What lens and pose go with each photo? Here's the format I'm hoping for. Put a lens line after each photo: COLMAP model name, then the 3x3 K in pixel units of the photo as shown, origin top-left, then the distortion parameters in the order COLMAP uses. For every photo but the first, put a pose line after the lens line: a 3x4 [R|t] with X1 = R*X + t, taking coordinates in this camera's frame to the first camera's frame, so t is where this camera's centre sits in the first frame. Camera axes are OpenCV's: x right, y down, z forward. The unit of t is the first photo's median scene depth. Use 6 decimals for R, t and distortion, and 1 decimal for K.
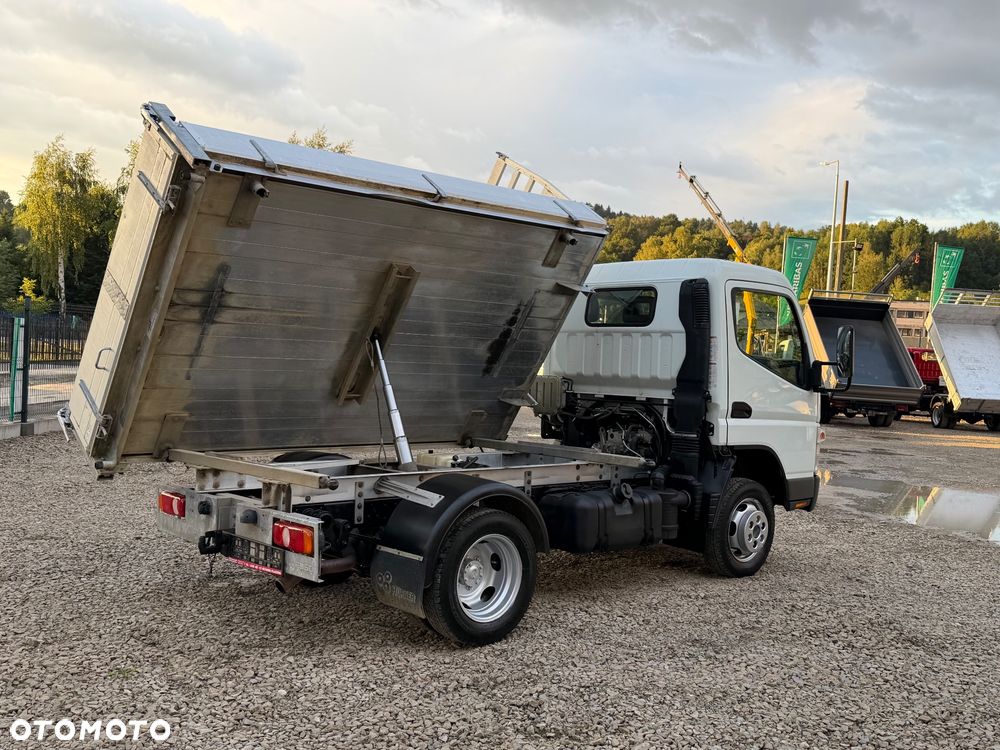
lens RADIAL K [[984.4, 0, 500.0], [0, 984.4, 375.0], [0, 0, 1]] dist [0.159771, -0.318697]
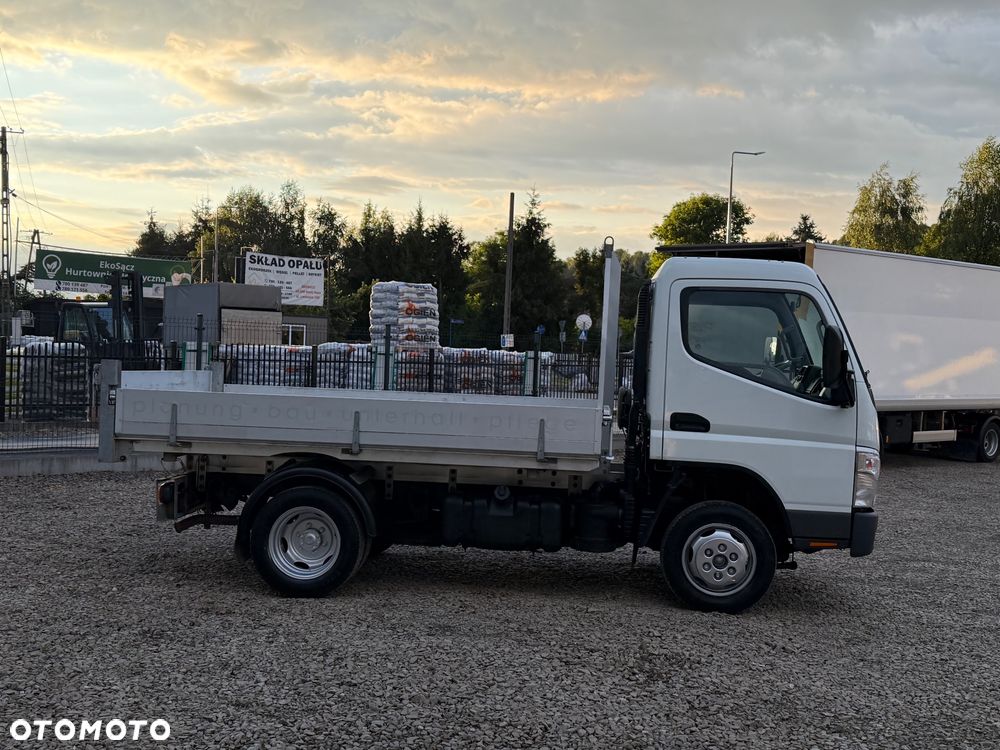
lens RADIAL K [[1131.7, 0, 500.0], [0, 1131.7, 375.0], [0, 0, 1]] dist [0.213372, -0.488745]
pose [[0.677592, -0.009616, -0.735375, 1.070767], [-0.024013, 0.999092, -0.035190, 0.039954], [0.735046, 0.041503, 0.676746, 0.206762]]
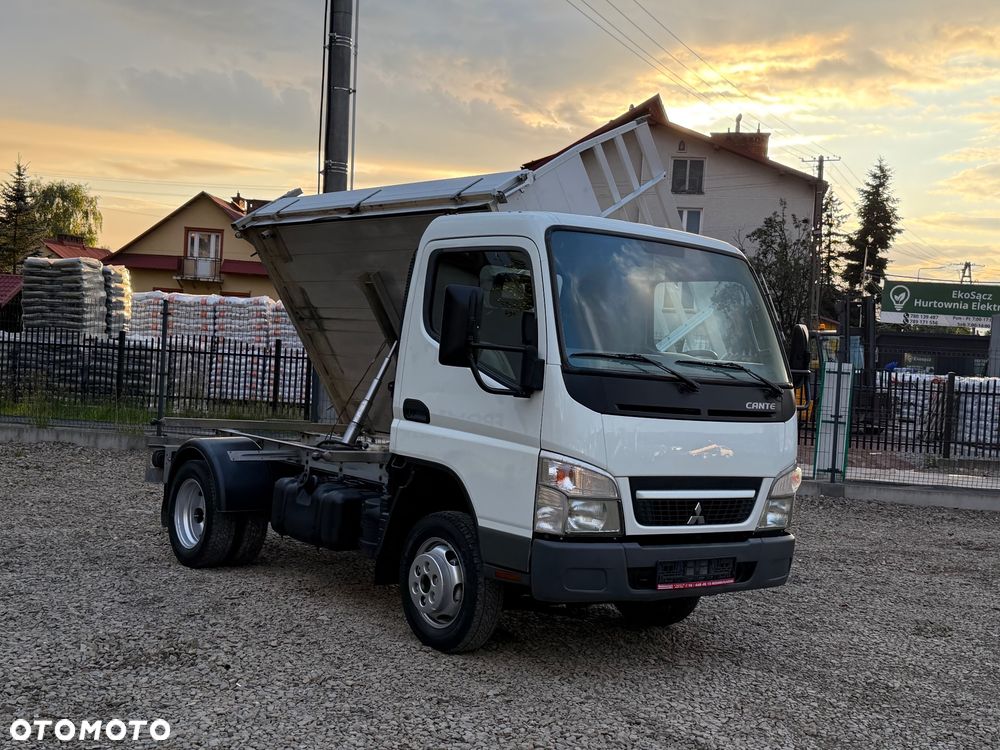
lens RADIAL K [[1236.6, 0, 500.0], [0, 1236.6, 375.0], [0, 0, 1]] dist [0.265495, -0.685562]
pose [[-0.073078, -0.033001, -0.996780, 1.417445], [-0.091449, 0.995464, -0.026253, 0.032746], [0.993125, 0.089236, -0.075764, 1.365662]]
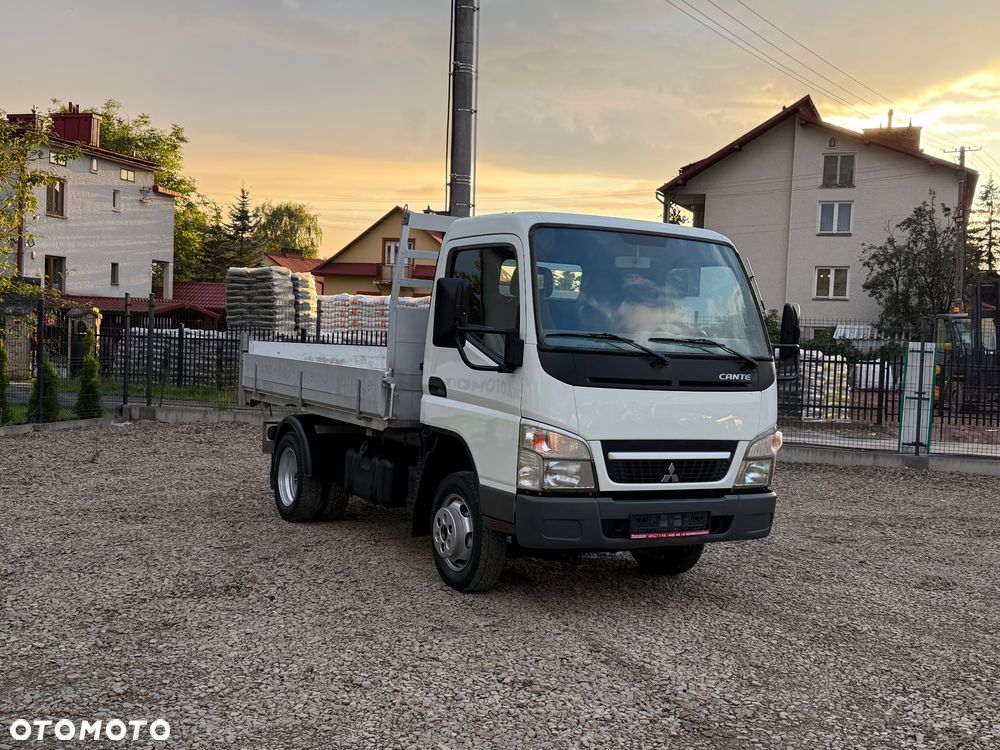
lens RADIAL K [[1131.7, 0, 500.0], [0, 1131.7, 375.0], [0, 0, 1]] dist [0.213372, -0.488745]
pose [[-0.236098, -0.022507, -0.971468, 1.452980], [-0.079318, 0.996842, -0.003818, 0.029884], [0.968487, 0.076154, -0.237138, 1.557244]]
